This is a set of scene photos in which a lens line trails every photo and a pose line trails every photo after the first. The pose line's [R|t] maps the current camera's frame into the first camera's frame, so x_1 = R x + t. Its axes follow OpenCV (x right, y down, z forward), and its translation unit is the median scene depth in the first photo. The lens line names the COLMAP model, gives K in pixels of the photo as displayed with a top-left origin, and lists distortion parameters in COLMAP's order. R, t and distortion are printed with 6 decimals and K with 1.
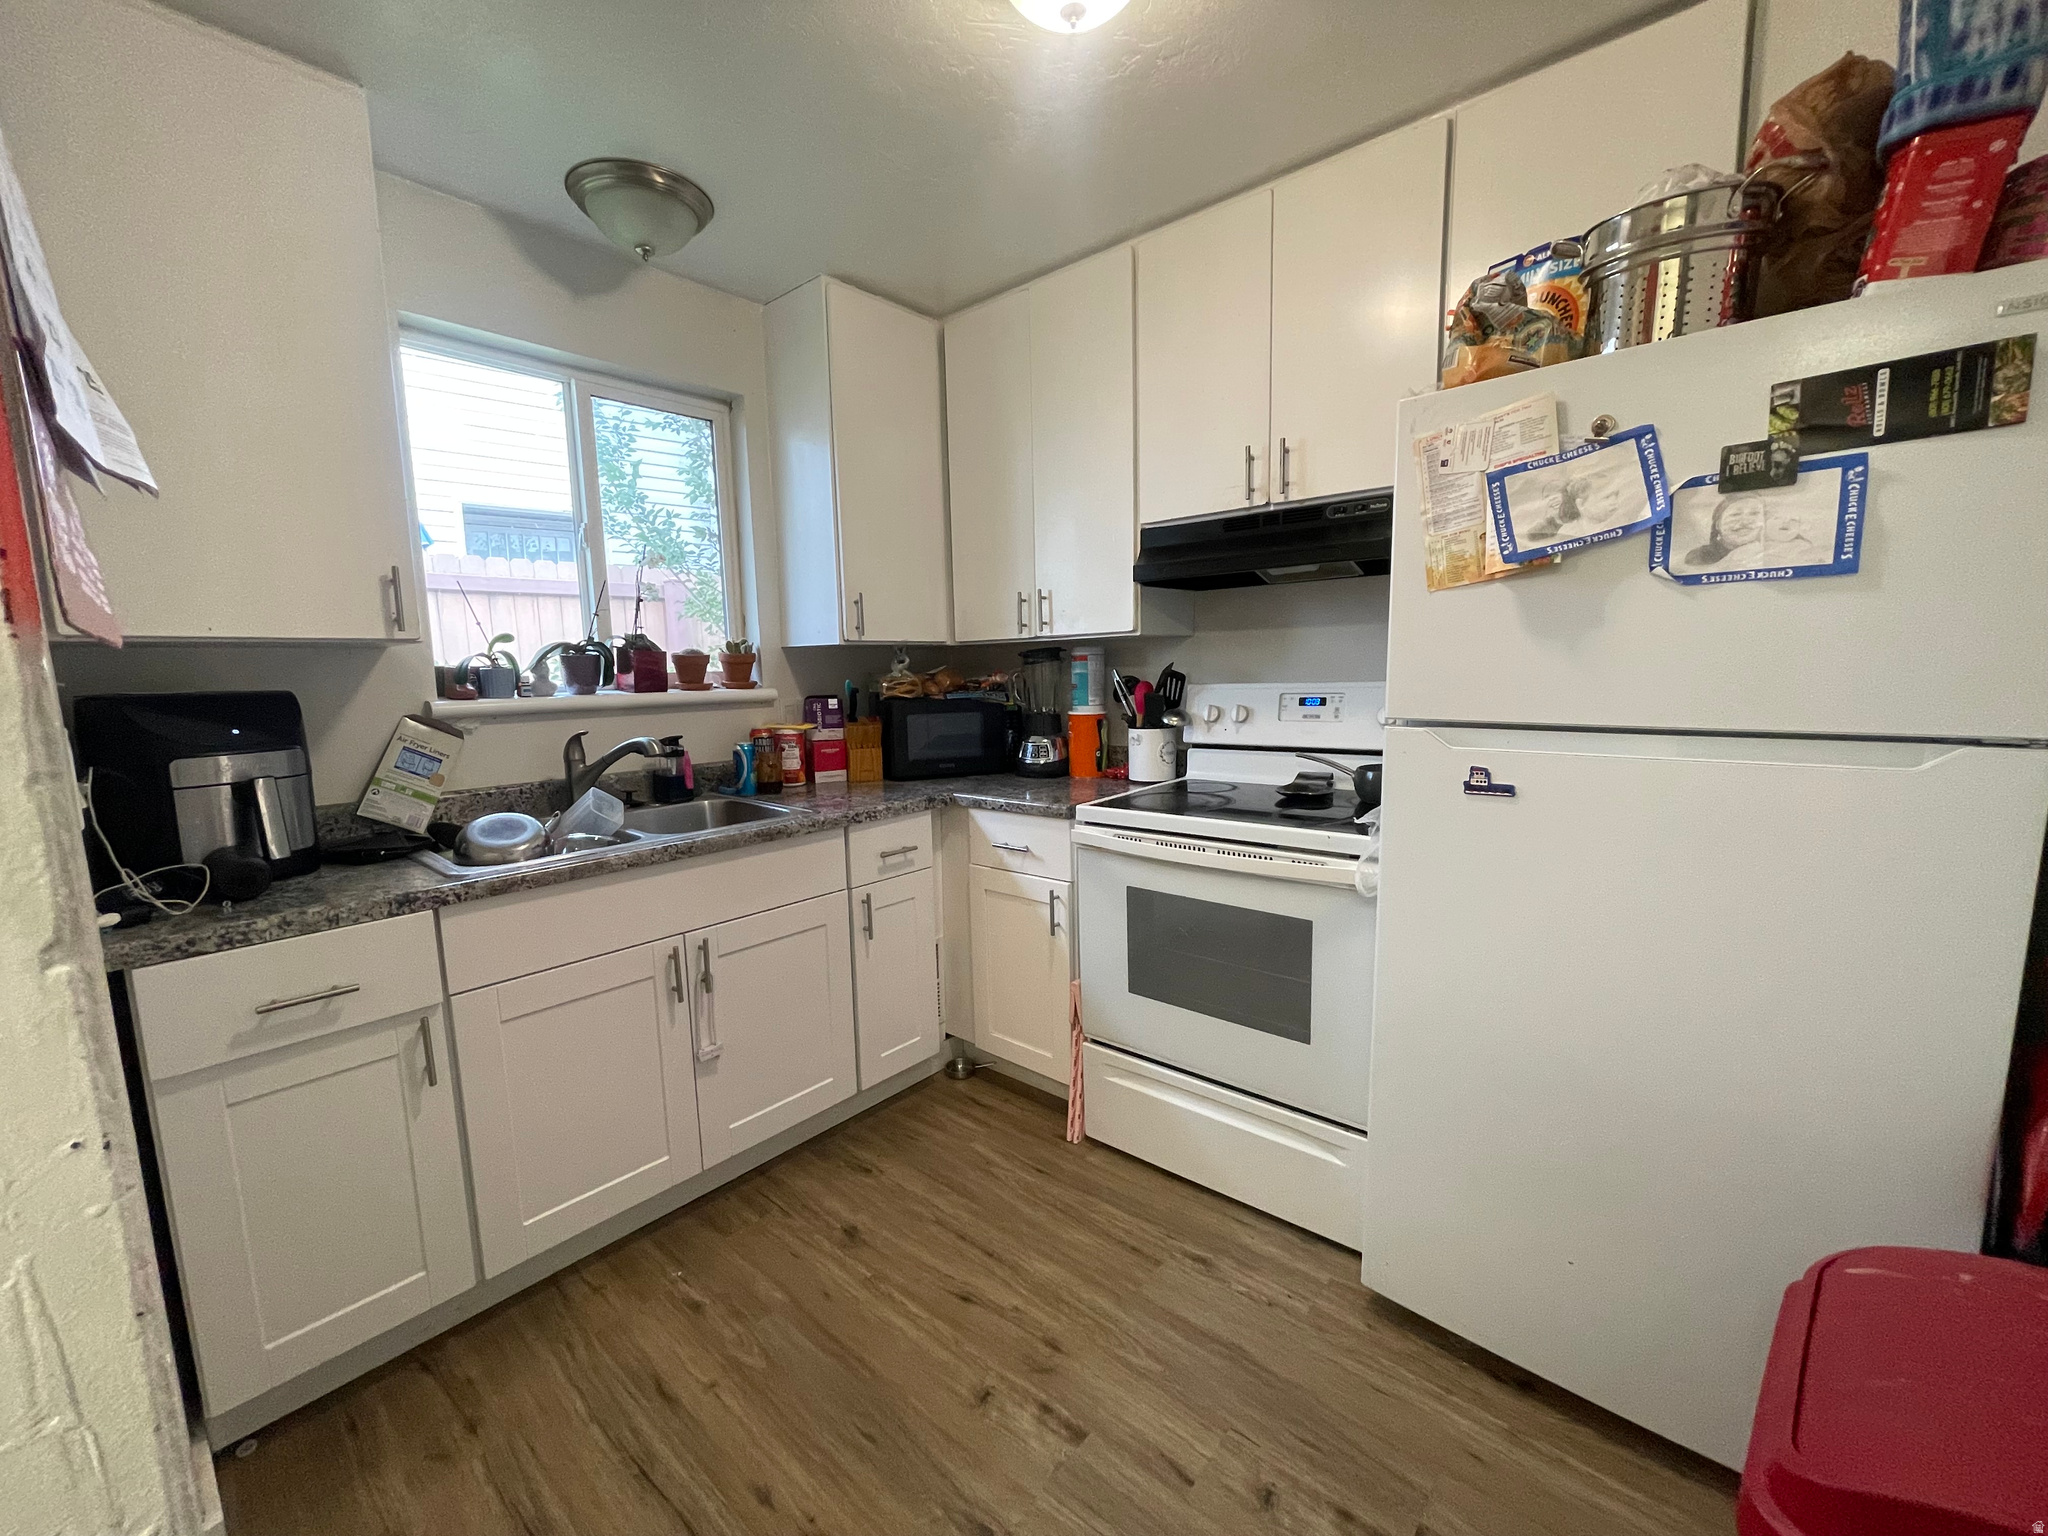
lens RADIAL K [[816.5, 0, 1022.4], [0, 816.5, 775.0], [0, 0, 1]] dist [-0.000821, -0.000286]
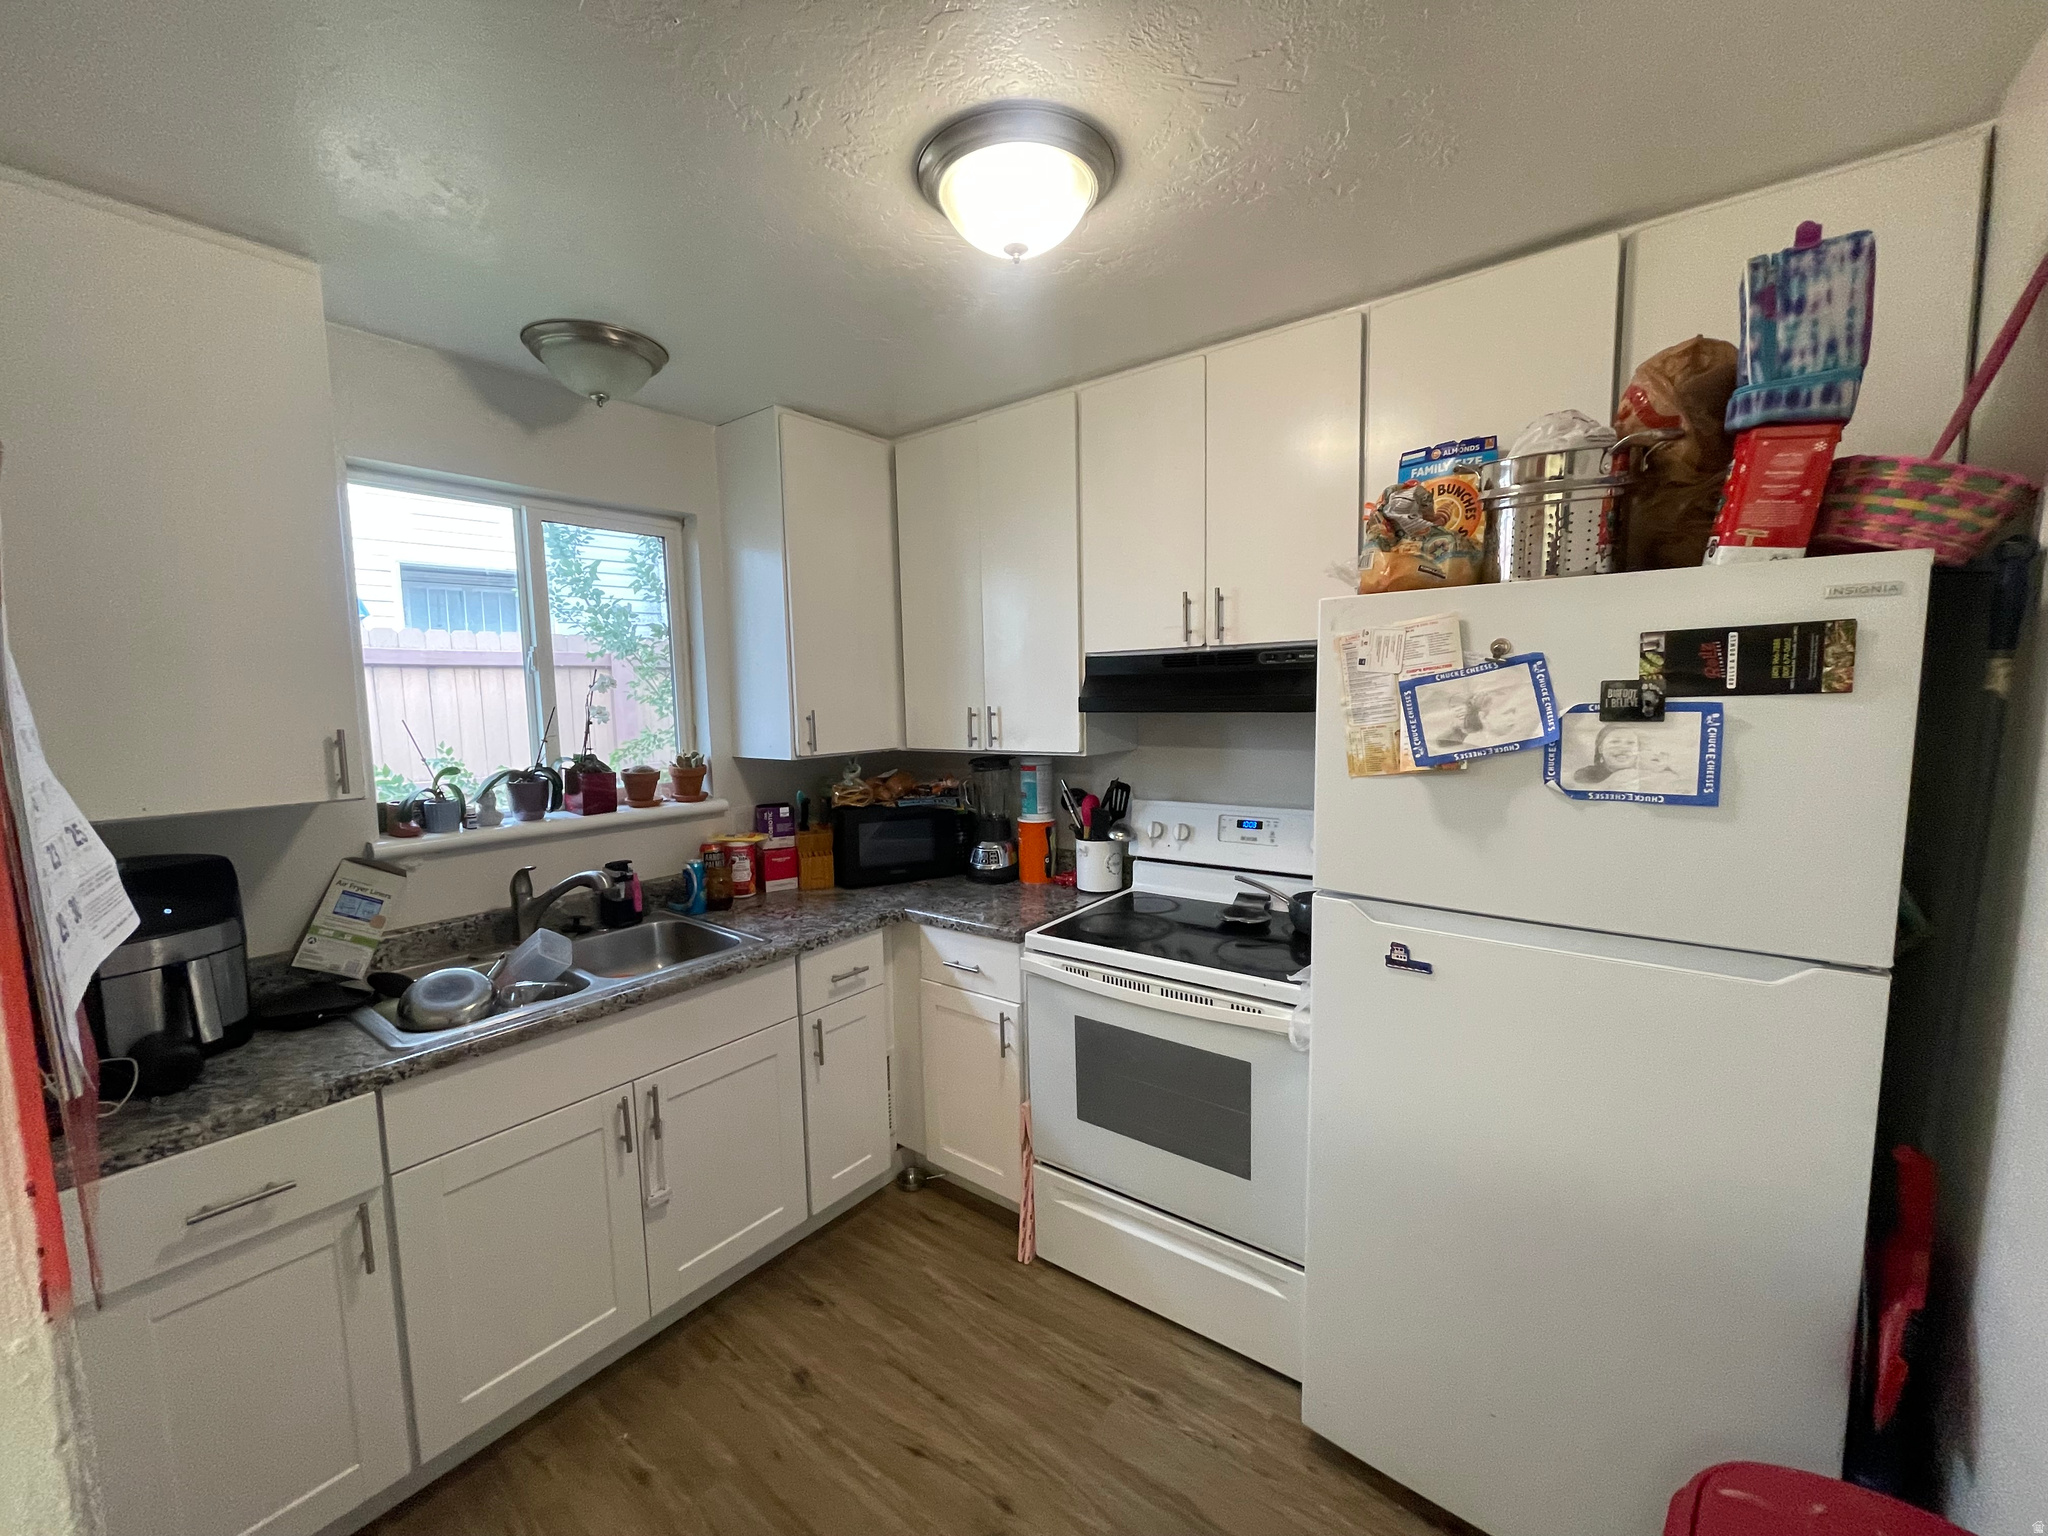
lens RADIAL K [[816.5, 0, 1020.9], [0, 816.5, 767.6], [0, 0, 1]] dist [-0.000821, -0.000286]
pose [[0.998367, -0.003715, 0.057000, 0.003324], [0.005655, 0.999409, -0.033904, -0.153765], [-0.056841, 0.034171, 0.997798, -0.035728]]
